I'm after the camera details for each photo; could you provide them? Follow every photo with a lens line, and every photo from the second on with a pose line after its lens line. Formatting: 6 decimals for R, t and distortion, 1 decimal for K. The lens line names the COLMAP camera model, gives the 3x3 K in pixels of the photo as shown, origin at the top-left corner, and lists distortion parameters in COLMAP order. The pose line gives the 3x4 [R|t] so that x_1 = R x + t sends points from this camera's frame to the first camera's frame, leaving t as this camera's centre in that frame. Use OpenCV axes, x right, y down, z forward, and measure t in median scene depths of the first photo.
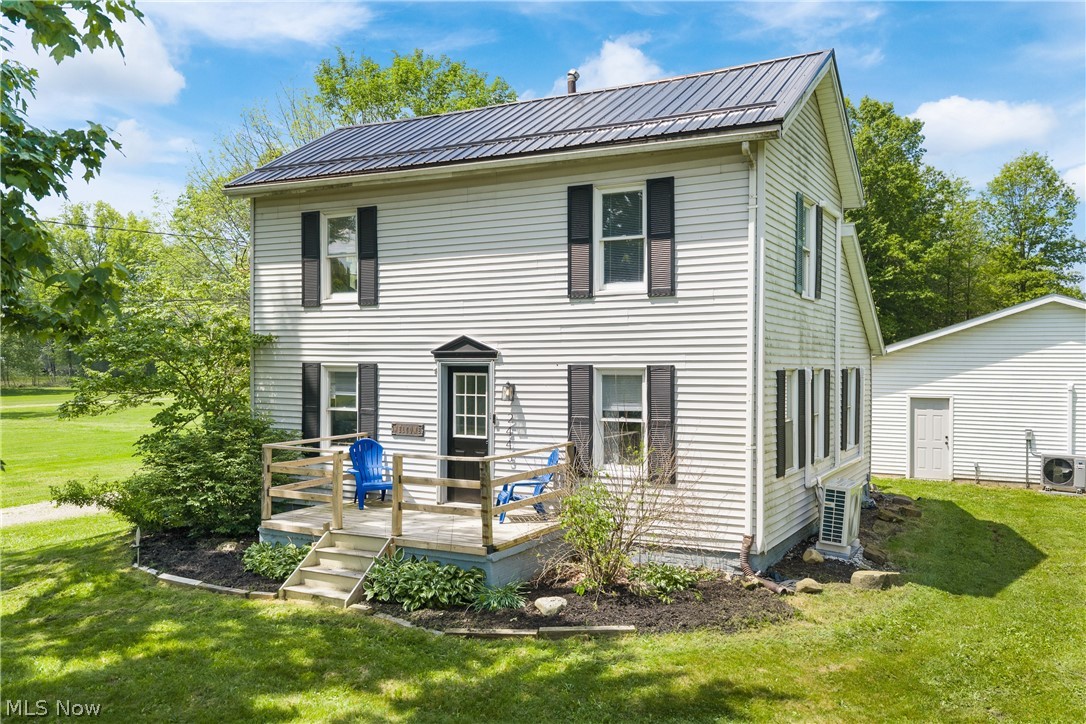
lens RADIAL K [[901.2, 0, 543.2], [0, 901.2, 364.6], [0, 0, 1]] dist [0.055162, -0.001436]
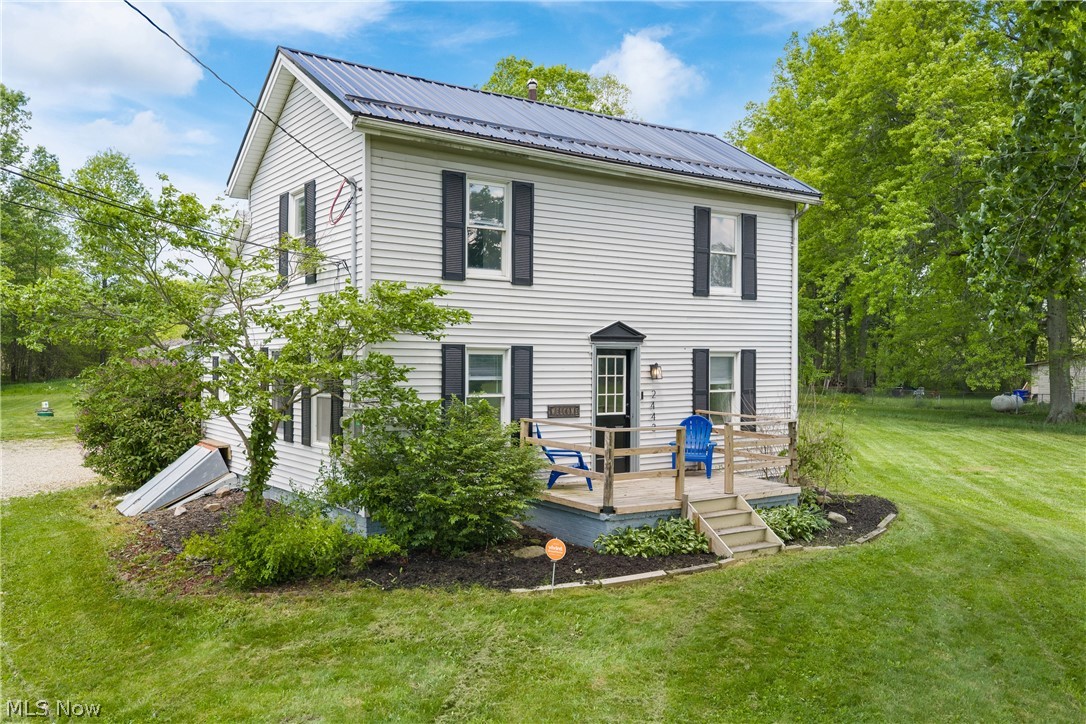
lens RADIAL K [[901.2, 0, 541.5], [0, 901.2, 359.9], [0, 0, 1]] dist [0.055162, -0.001436]
pose [[0.446079, -0.008820, 0.894950, -1.099652], [-0.009588, 0.999847, 0.014633, -0.000461], [-0.894942, -0.015108, 0.445926, 0.584811]]
